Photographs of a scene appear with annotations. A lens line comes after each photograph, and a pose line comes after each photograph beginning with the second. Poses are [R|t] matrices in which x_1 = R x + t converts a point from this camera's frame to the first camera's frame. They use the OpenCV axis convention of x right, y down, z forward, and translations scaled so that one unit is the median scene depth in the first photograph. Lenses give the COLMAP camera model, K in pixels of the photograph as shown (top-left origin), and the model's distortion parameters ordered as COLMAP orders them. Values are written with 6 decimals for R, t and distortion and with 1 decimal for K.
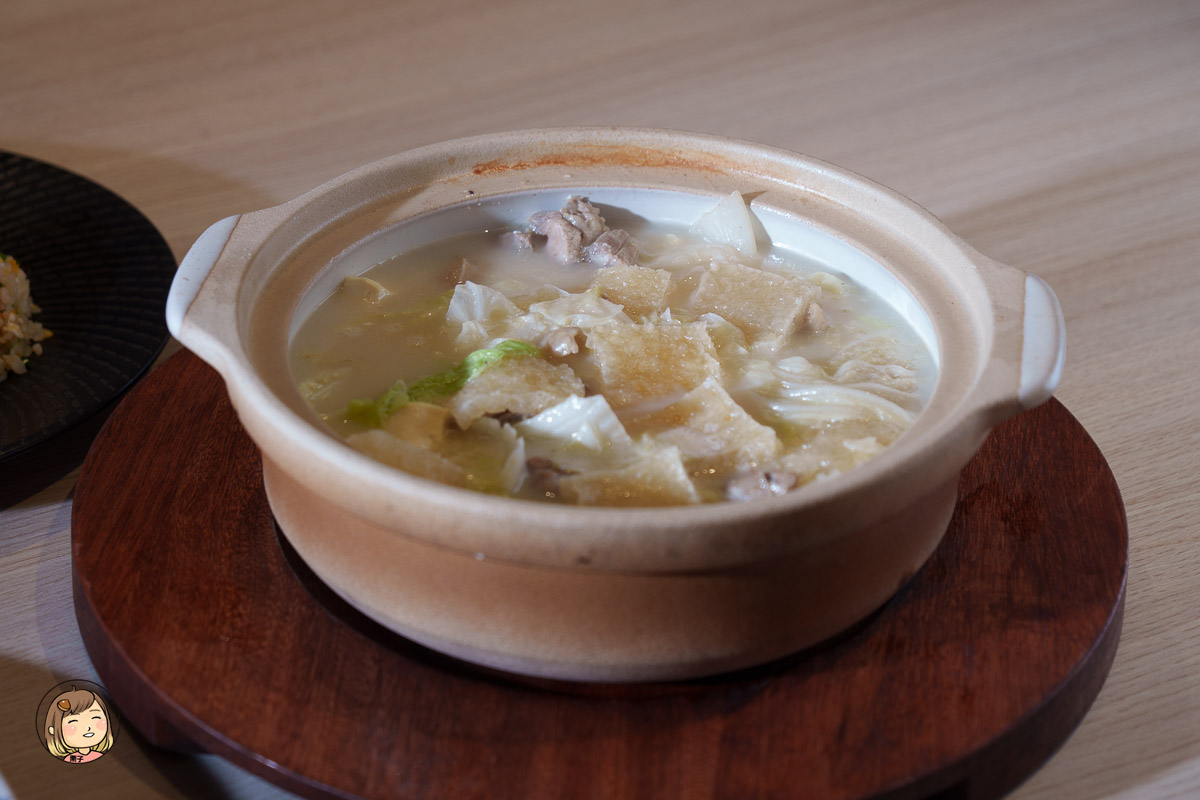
lens RADIAL K [[2545.4, 0, 598.2], [0, 2545.4, 398.2], [0, 0, 1]] dist [0.102899, 0.000000]
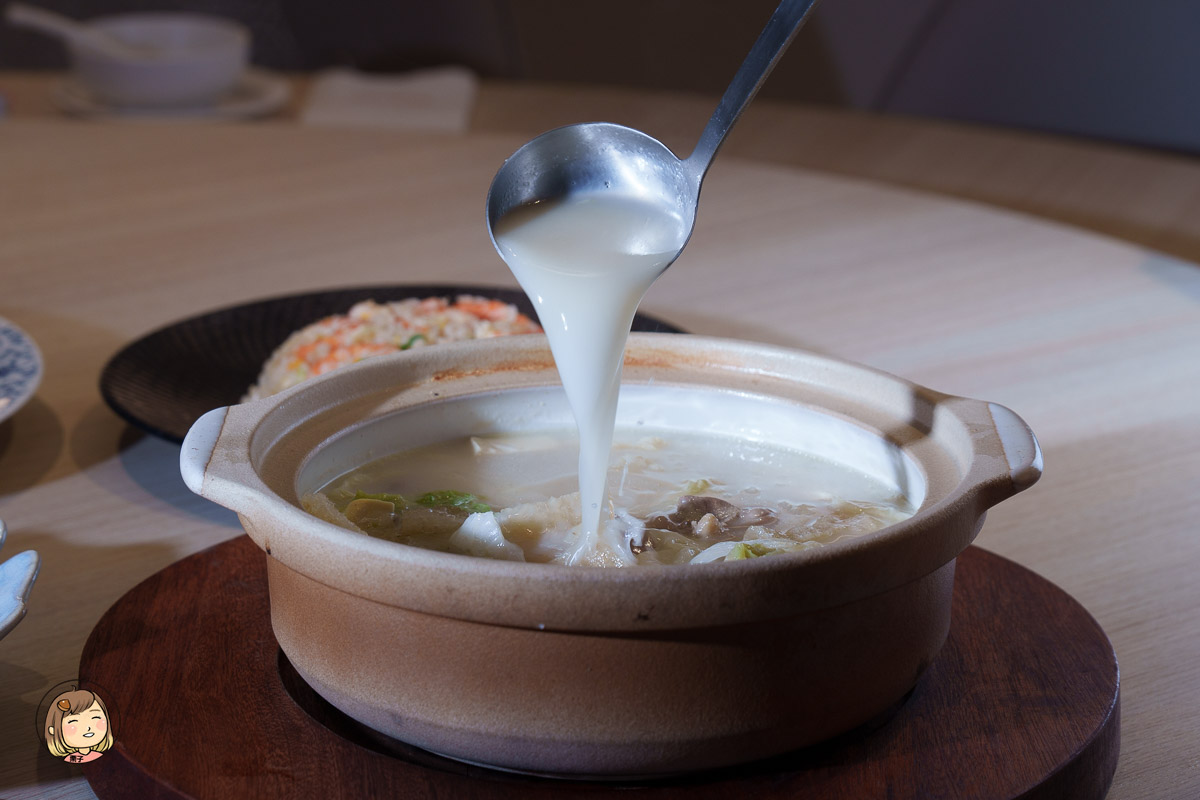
lens RADIAL K [[3005.3, 0, 601.2], [0, 3005.3, 401.2], [0, 0, 1]] dist [0.243299, 0.000000]
pose [[0.988769, -0.060345, 0.136727, -0.158243], [0.092190, 0.966338, -0.240192, 0.231479], [-0.117630, 0.250099, 0.961048, -0.181494]]
